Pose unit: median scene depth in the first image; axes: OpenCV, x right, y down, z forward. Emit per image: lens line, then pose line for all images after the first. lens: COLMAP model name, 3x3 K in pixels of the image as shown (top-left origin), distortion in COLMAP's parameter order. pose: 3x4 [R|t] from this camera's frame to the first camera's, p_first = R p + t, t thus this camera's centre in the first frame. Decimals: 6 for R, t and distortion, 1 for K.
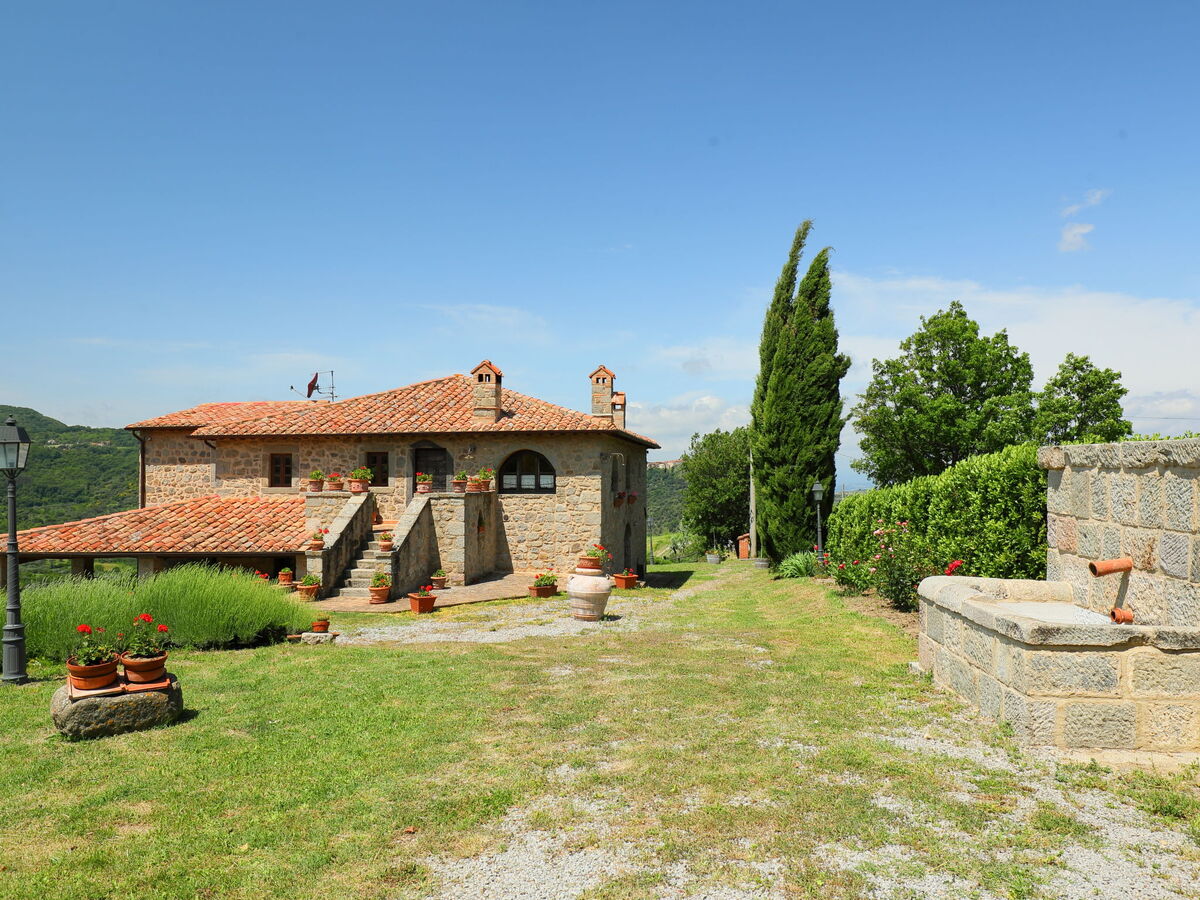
lens RADIAL K [[903.1, 0, 609.3], [0, 903.1, 450.8], [0, 0, 1]] dist [0.008092, 0.000533]
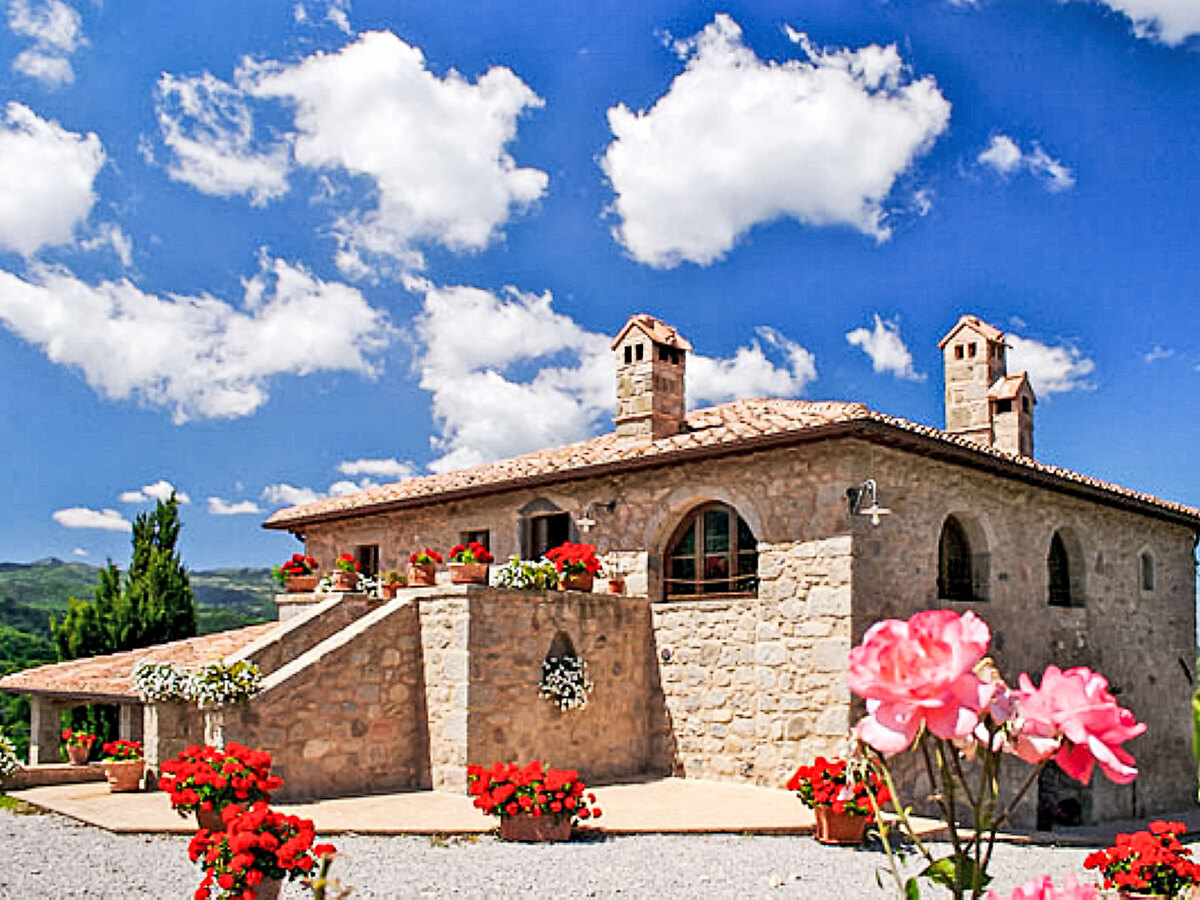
lens RADIAL K [[1127.3, 0, 623.7], [0, 1127.3, 617.5], [0, 0, 1]] dist [-0.003834, 0.000000]
pose [[0.811727, -0.017654, -0.583770, 0.186004], [0.009149, 0.999805, -0.017515, 0.062760], [0.583965, 0.008877, 0.811730, 0.519410]]
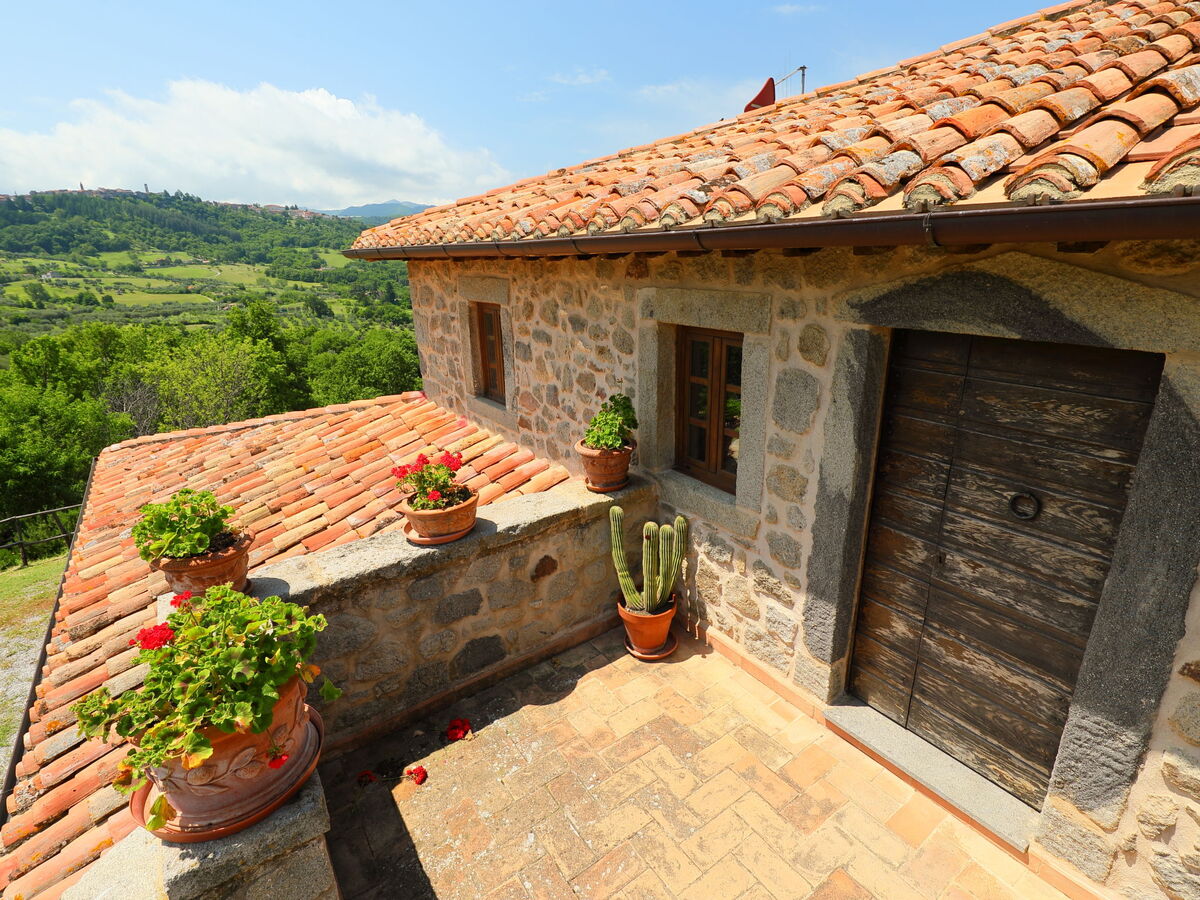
lens RADIAL K [[607.4, 0, 603.7], [0, 607.4, 452.7], [0, 0, 1]] dist [-0.004252, 0.000283]
pose [[0.700079, 0.215542, -0.680758, -0.171510], [0.037174, 0.941061, 0.336189, -0.018824], [0.713097, -0.260665, 0.650804, 0.878816]]
